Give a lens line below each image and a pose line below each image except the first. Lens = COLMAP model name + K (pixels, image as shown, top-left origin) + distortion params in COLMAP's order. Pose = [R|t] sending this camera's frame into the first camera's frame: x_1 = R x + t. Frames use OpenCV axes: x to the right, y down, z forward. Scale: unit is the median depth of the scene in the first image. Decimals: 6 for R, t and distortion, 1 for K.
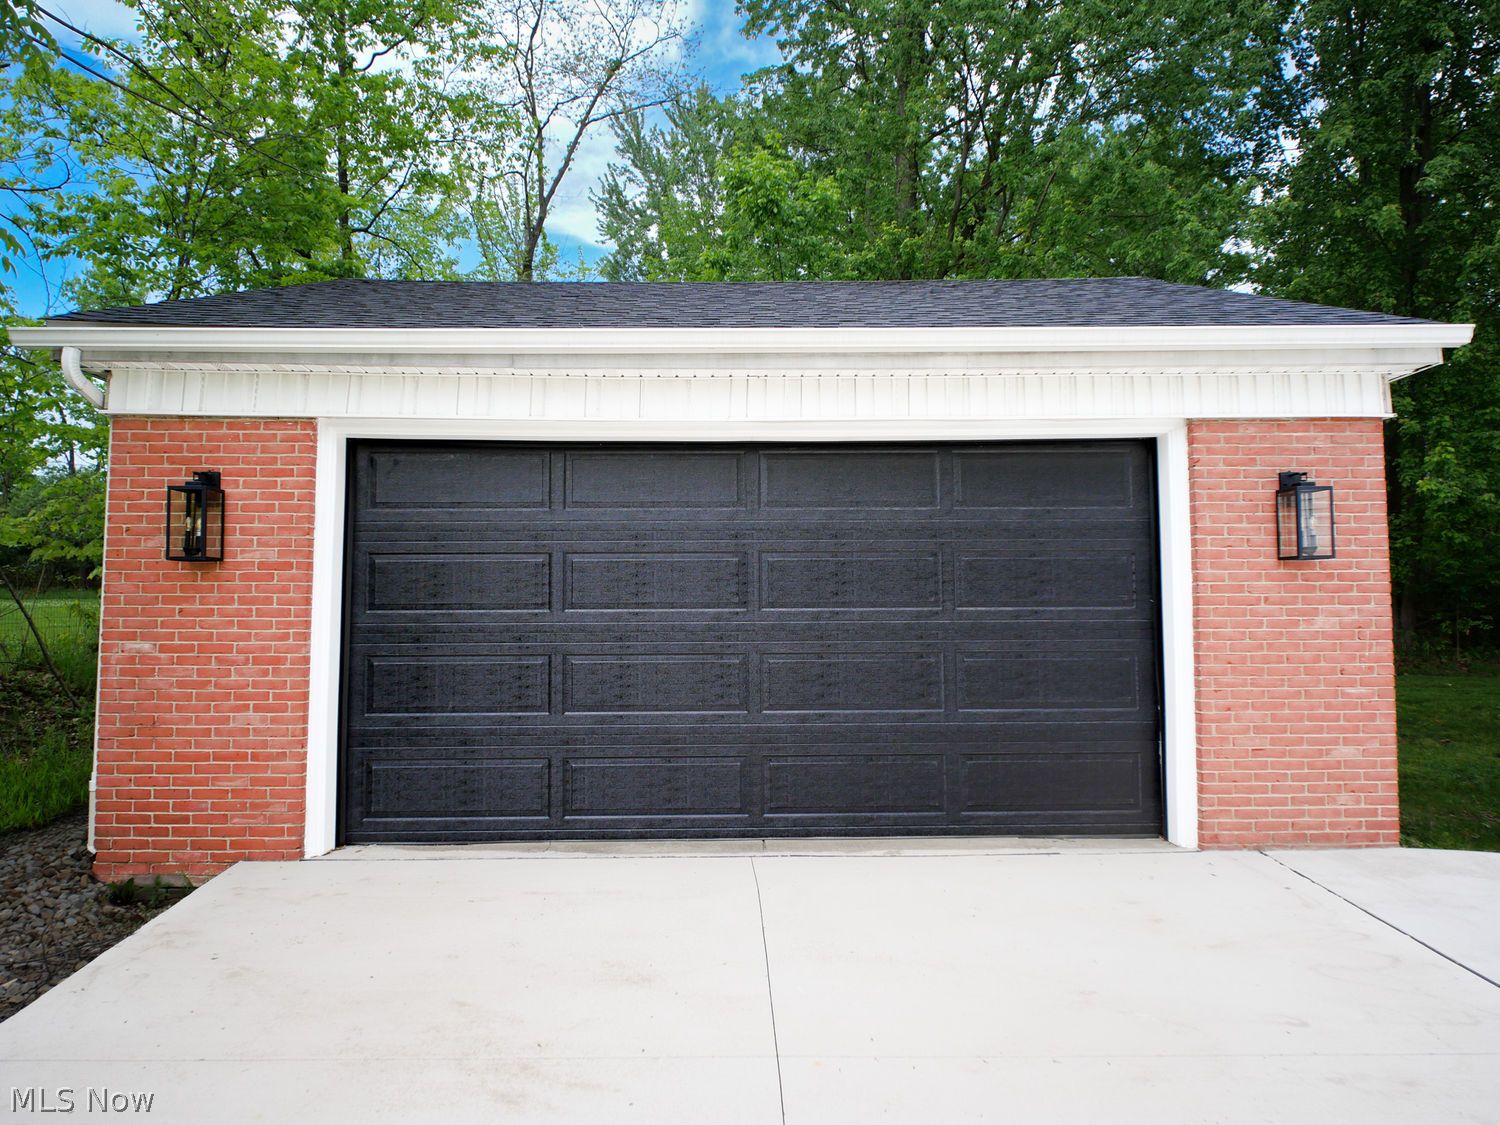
lens RADIAL K [[926.4, 0, 750.0], [0, 926.4, 562.5], [0, 0, 1]] dist [-0.001490, -0.000860]
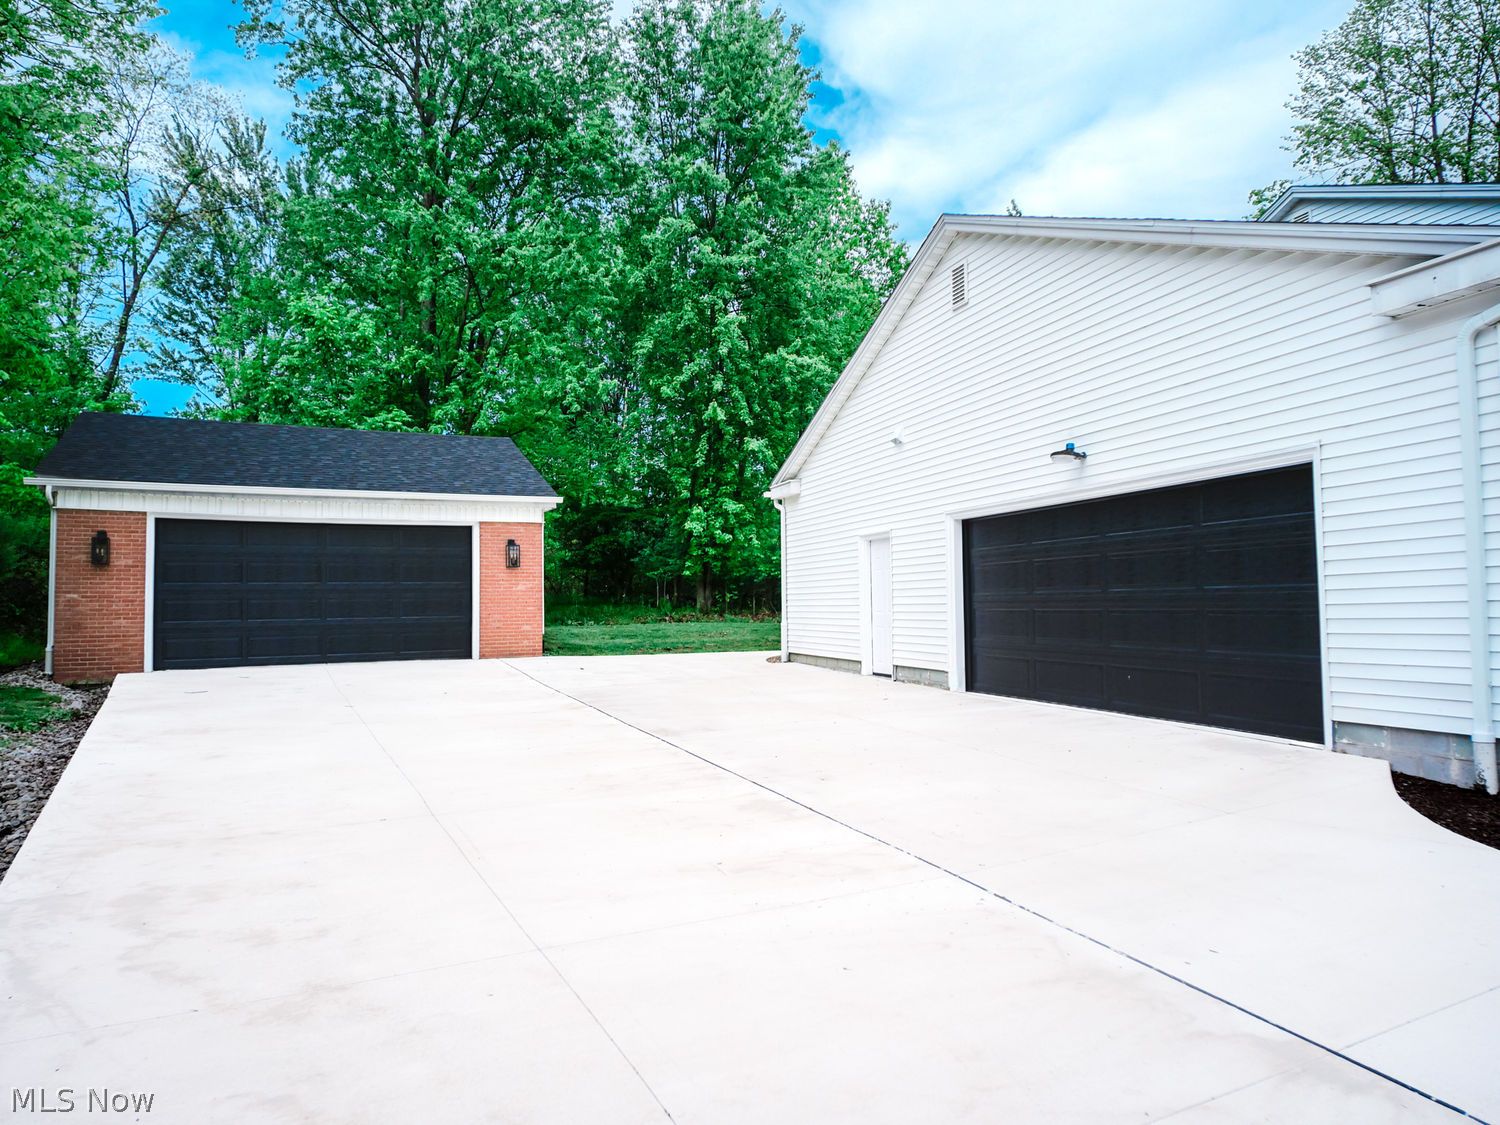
lens RADIAL K [[926.4, 0, 750.0], [0, 926.4, 562.5], [0, 0, 1]] dist [-0.001490, -0.000860]
pose [[0.896266, 0.011243, 0.443375, -0.085546], [-0.017812, 0.999785, 0.010654, -0.066500], [-0.443159, -0.017446, 0.896273, -2.161001]]
